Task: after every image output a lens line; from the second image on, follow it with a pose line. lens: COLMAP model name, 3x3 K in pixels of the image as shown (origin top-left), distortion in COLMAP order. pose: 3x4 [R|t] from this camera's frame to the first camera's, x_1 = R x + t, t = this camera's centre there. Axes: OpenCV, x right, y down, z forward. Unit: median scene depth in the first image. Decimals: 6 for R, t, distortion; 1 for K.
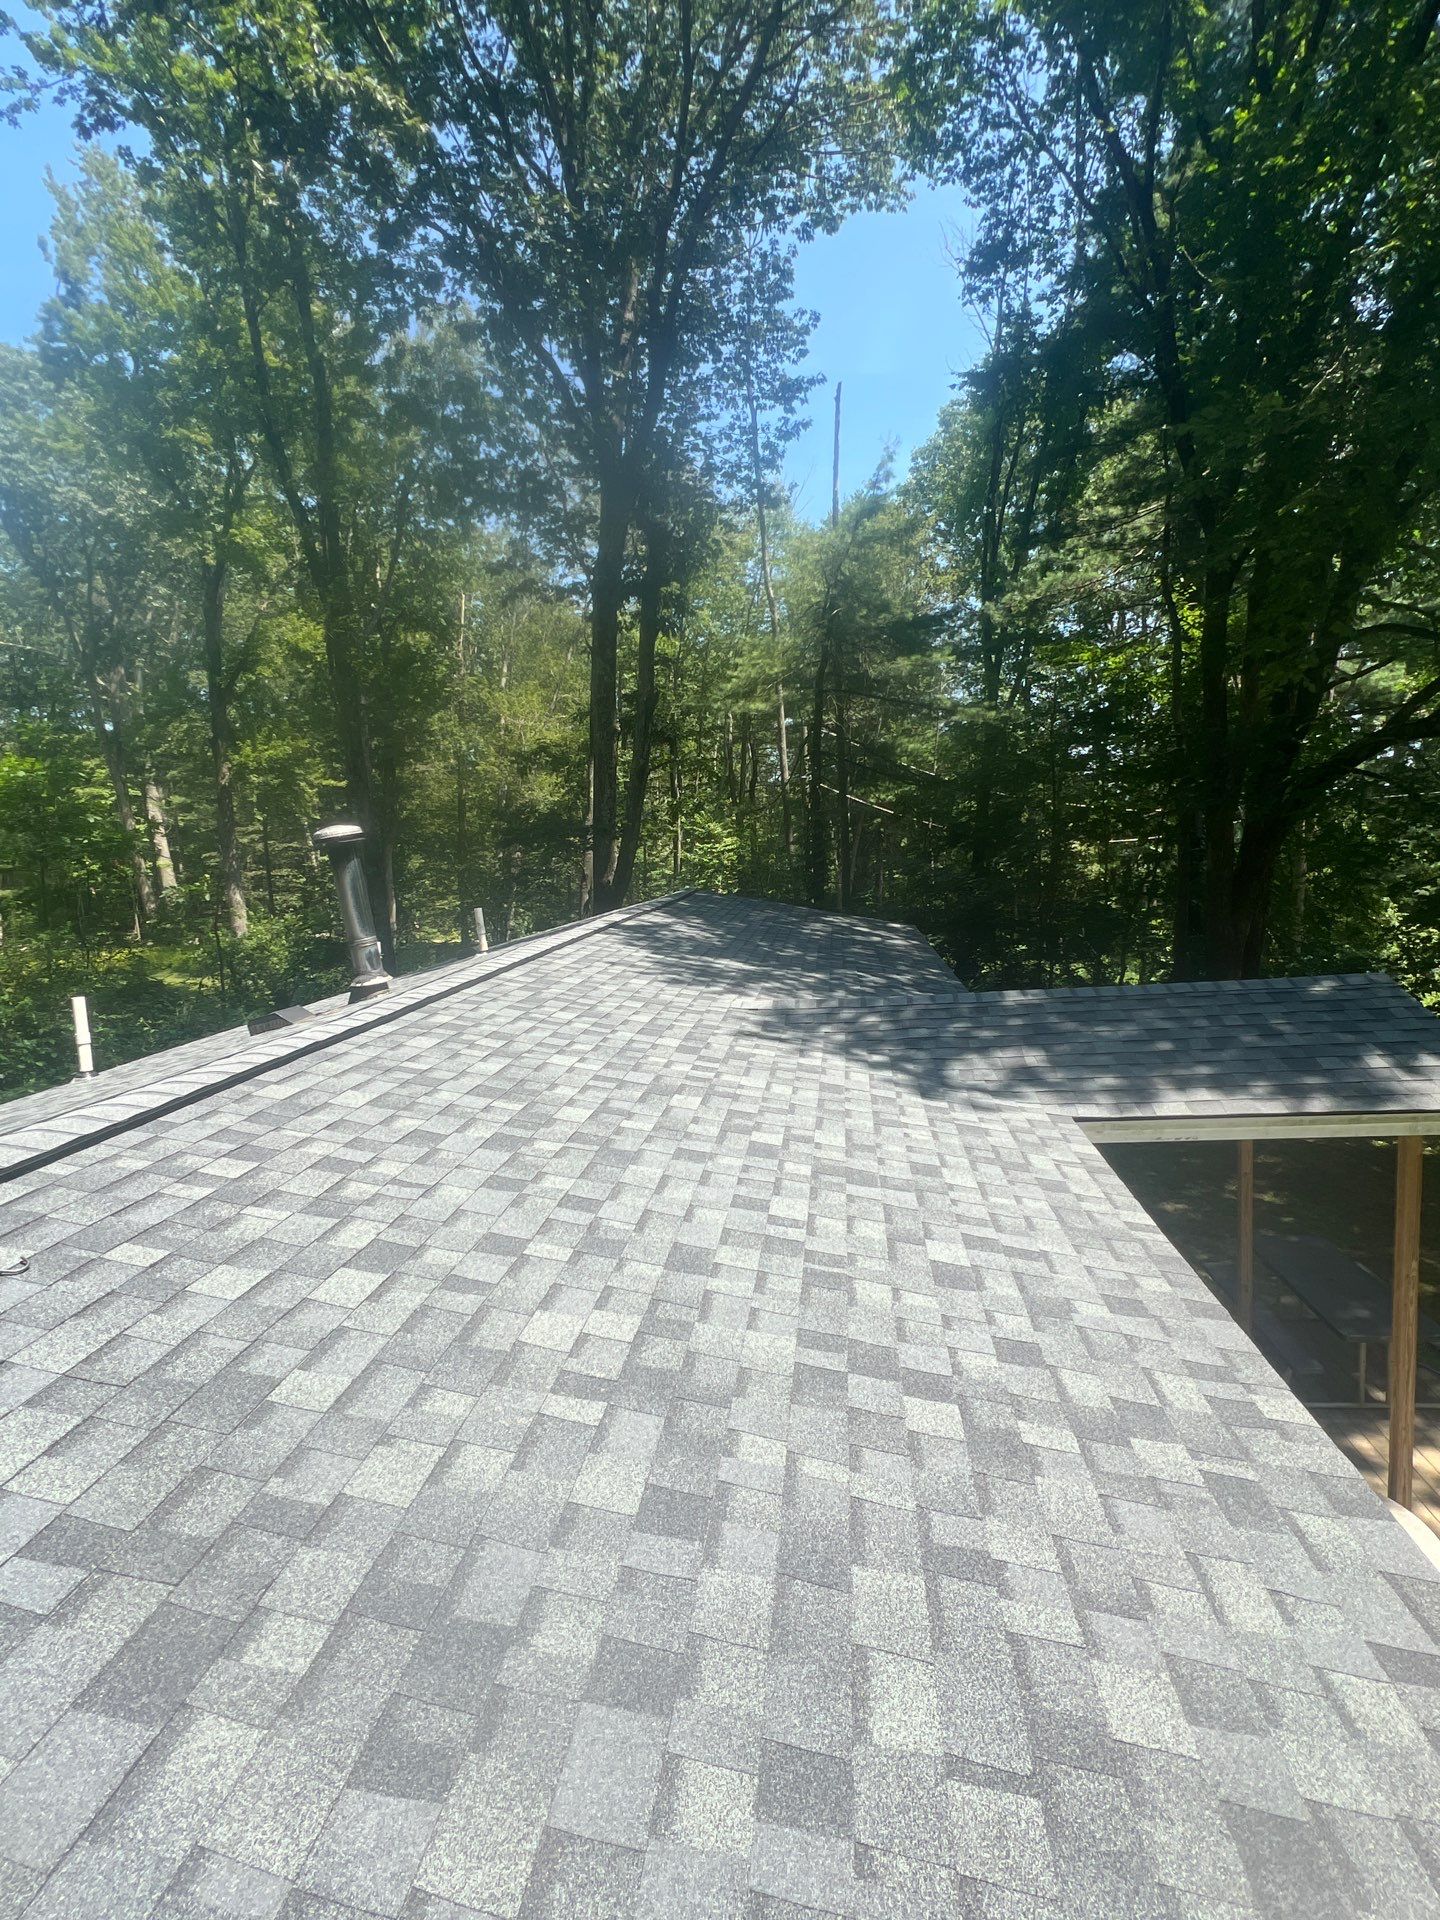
lens RADIAL K [[944.5, 0, 710.2], [0, 944.5, 931.6], [0, 0, 1]] dist [0.024121, -0.000072]
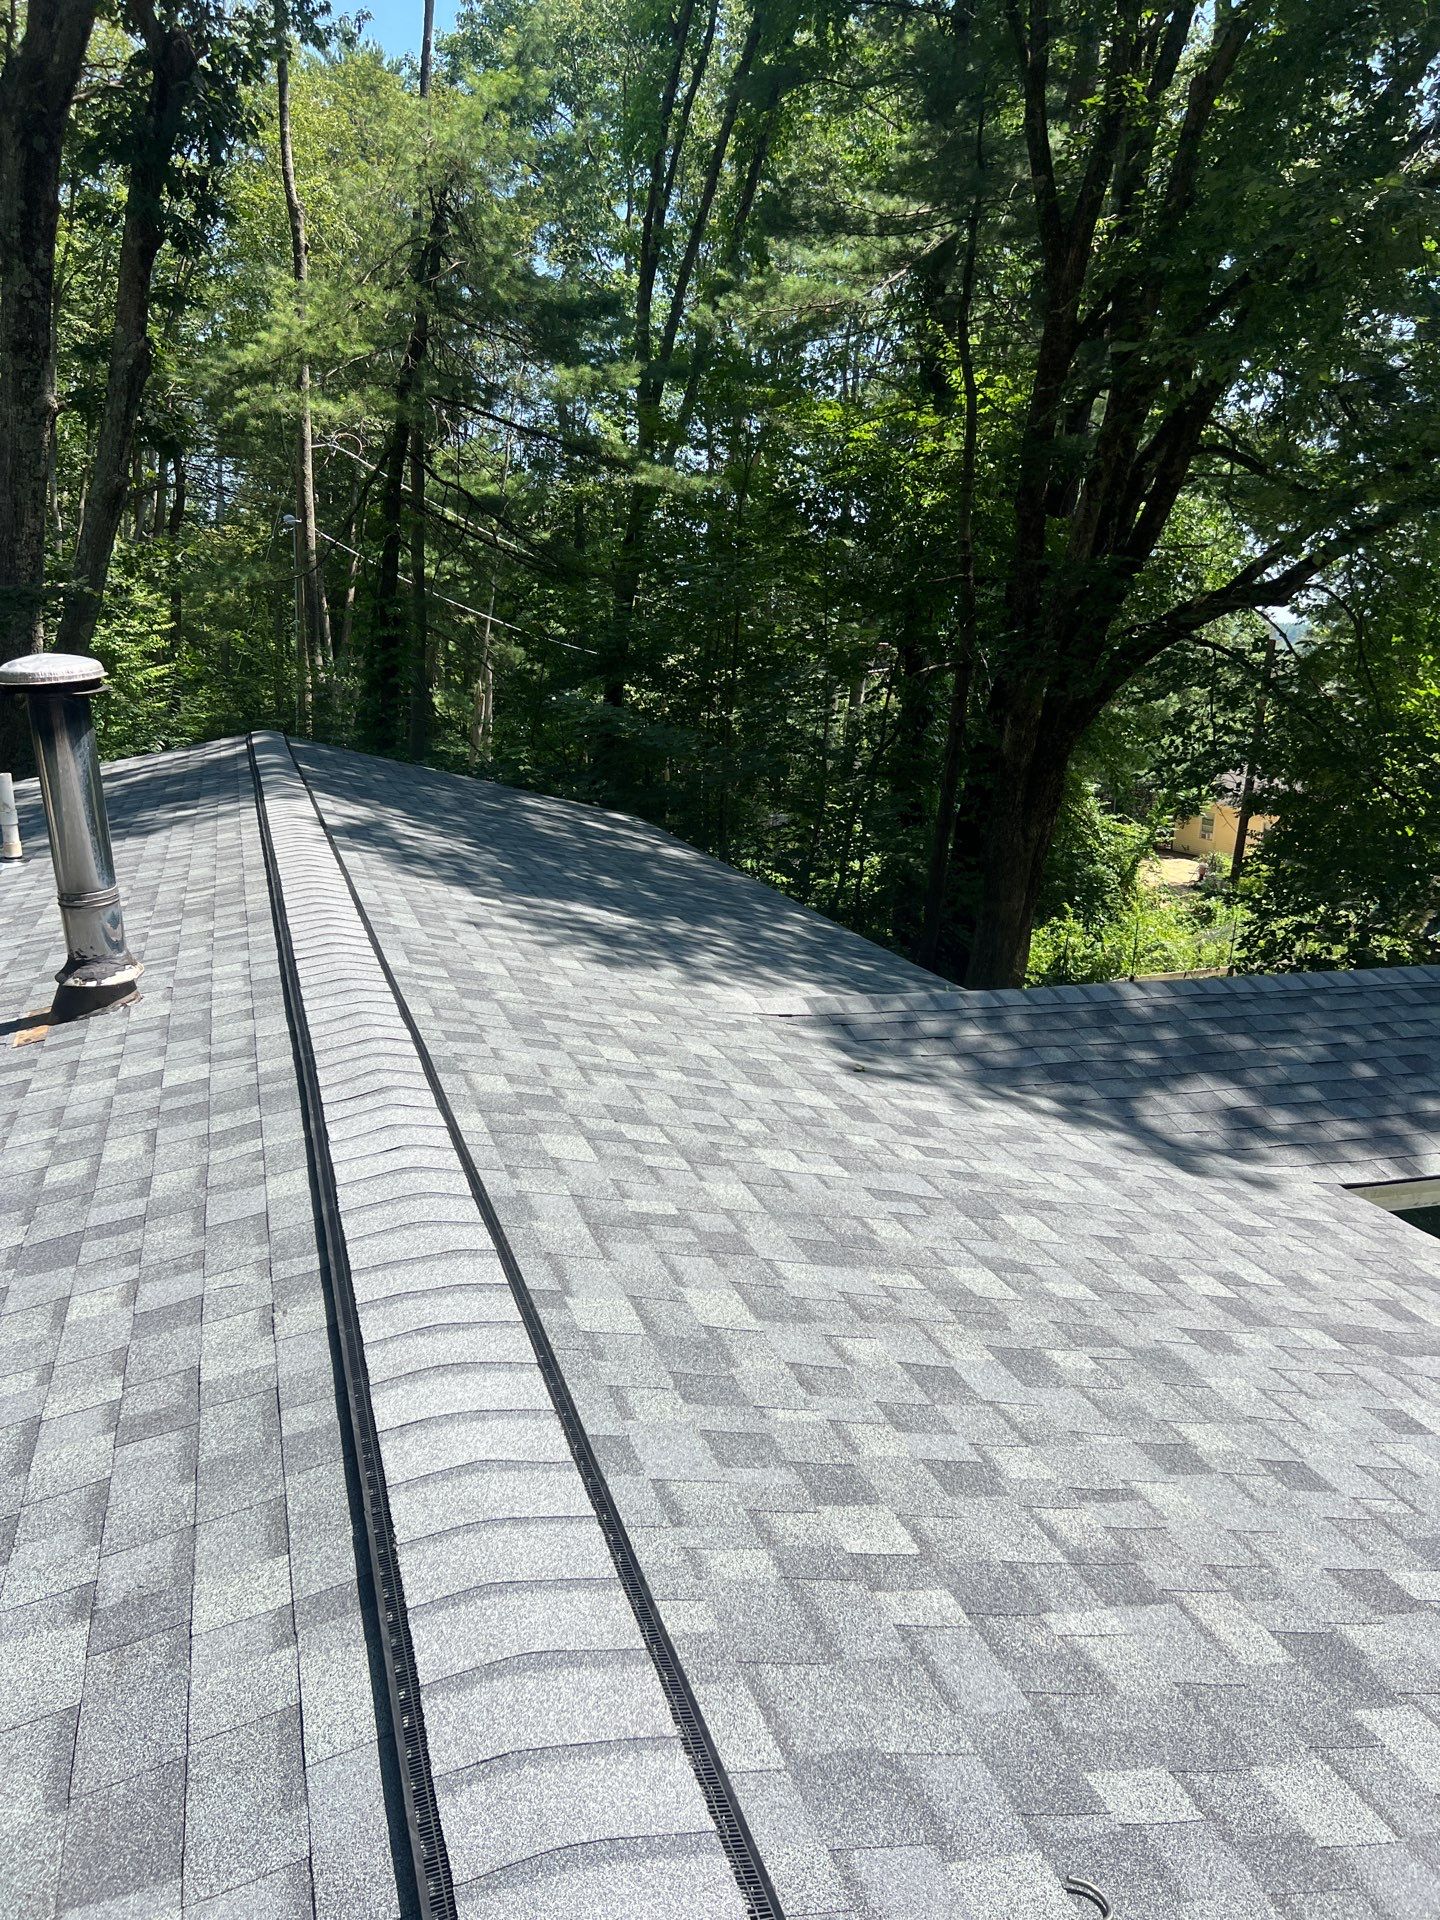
lens RADIAL K [[1480.0, 0, 718.2], [0, 1480.0, 925.1], [0, 0, 1]] dist [0.075018, -0.092183]
pose [[0.896527, 0.005929, 0.442950, -0.525799], [-0.052017, 0.994402, 0.091972, -0.079427], [-0.439925, -0.105496, 0.891816, 0.194244]]
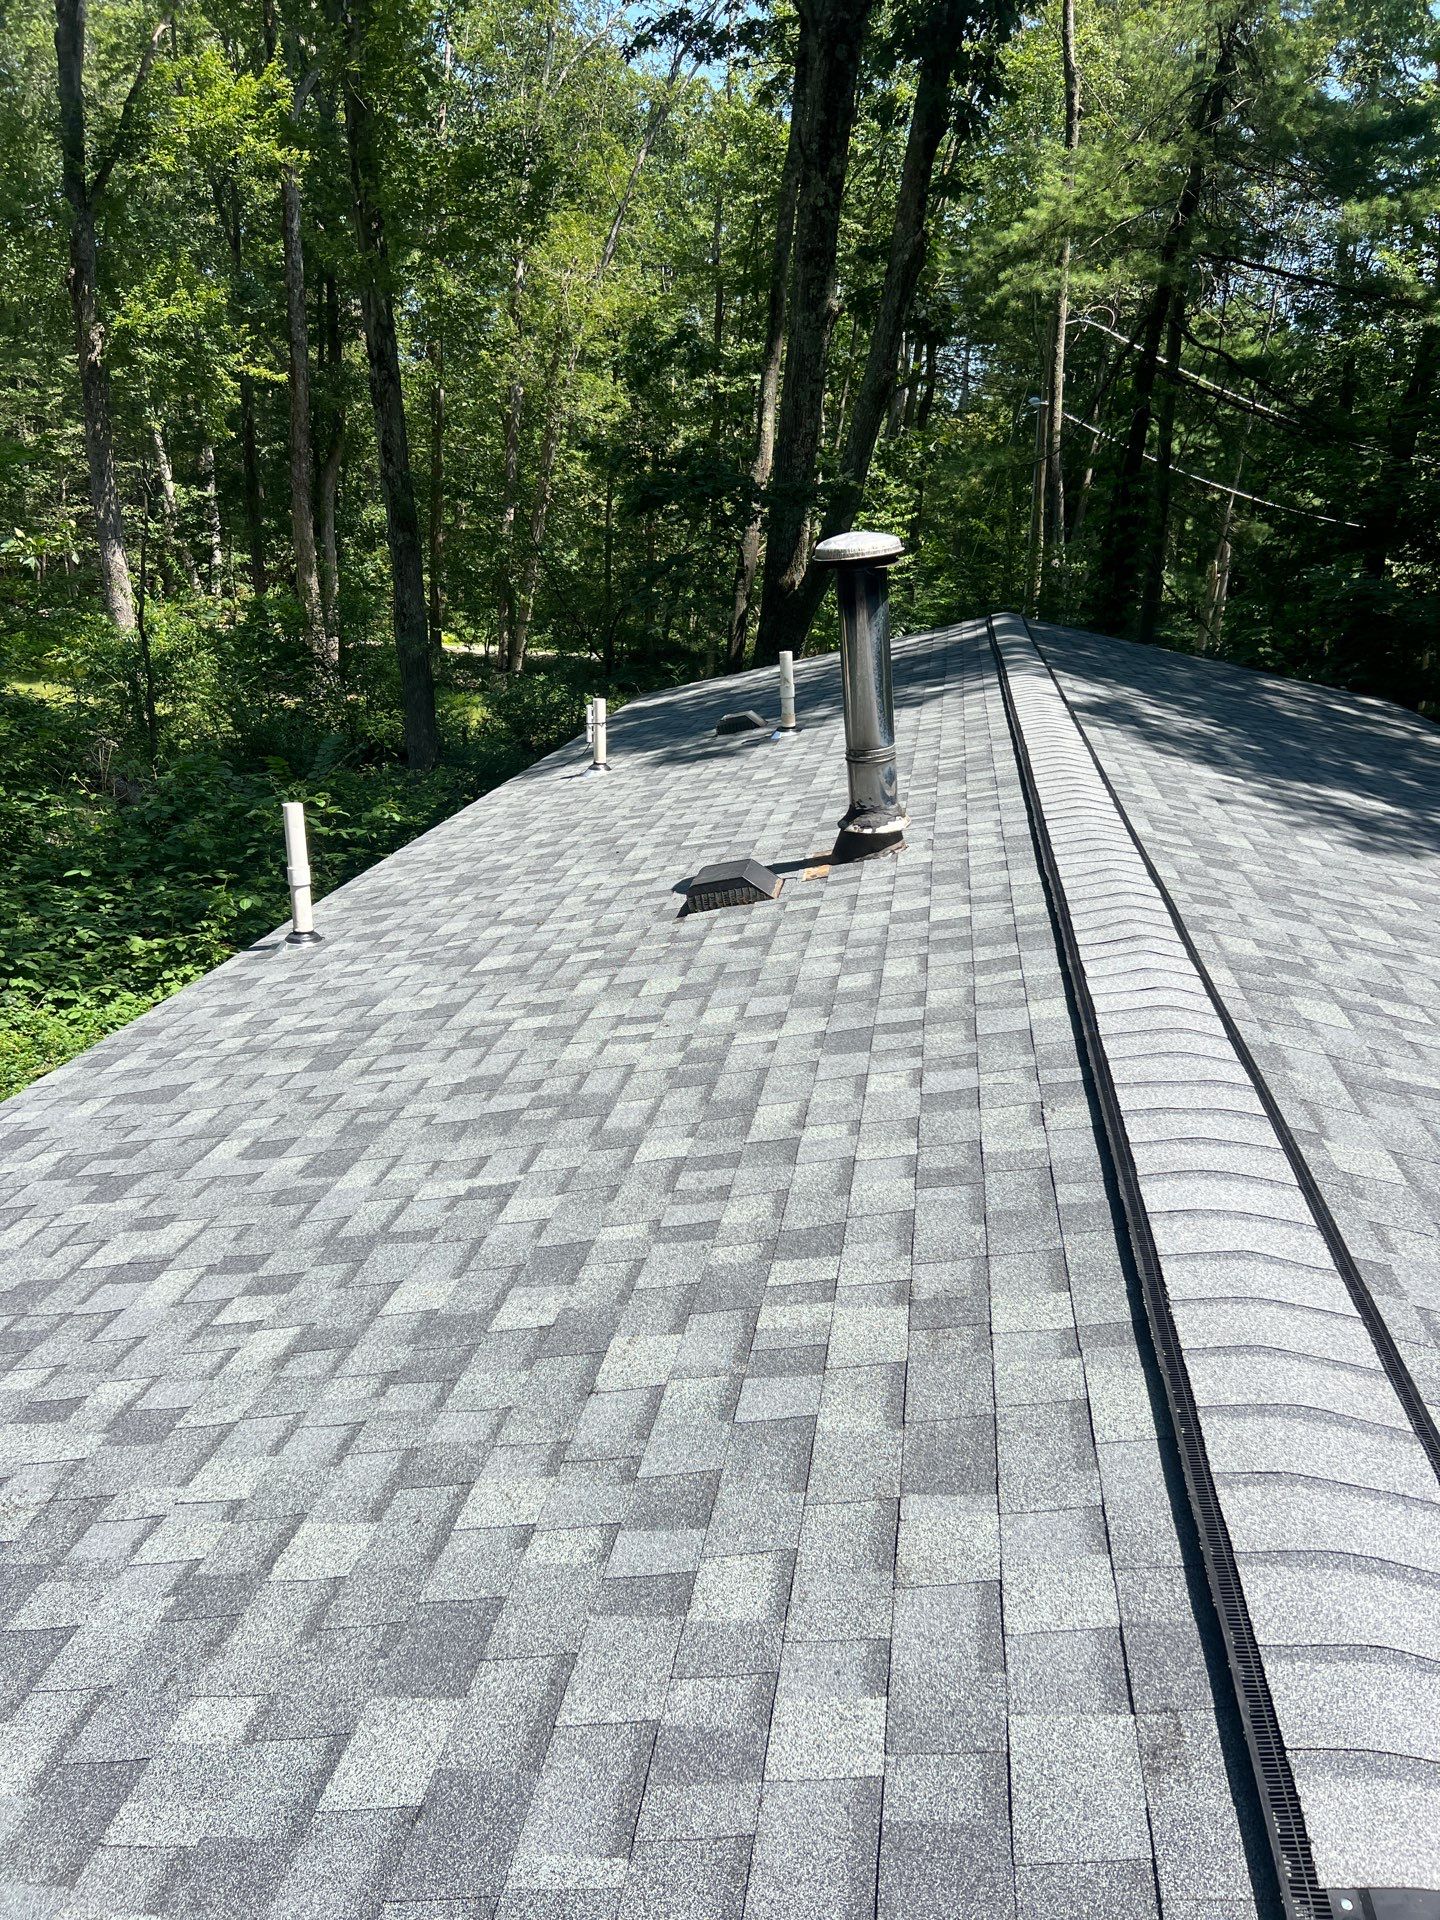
lens RADIAL K [[1458.3, 0, 684.4], [0, 1458.3, 958.1], [0, 0, 1]] dist [0.076837, -0.083415]
pose [[0.997787, 0.063854, -0.018564, -0.570469], [-0.058430, 0.975156, 0.213674, -0.062831], [0.031747, -0.212116, 0.976729, 0.149738]]
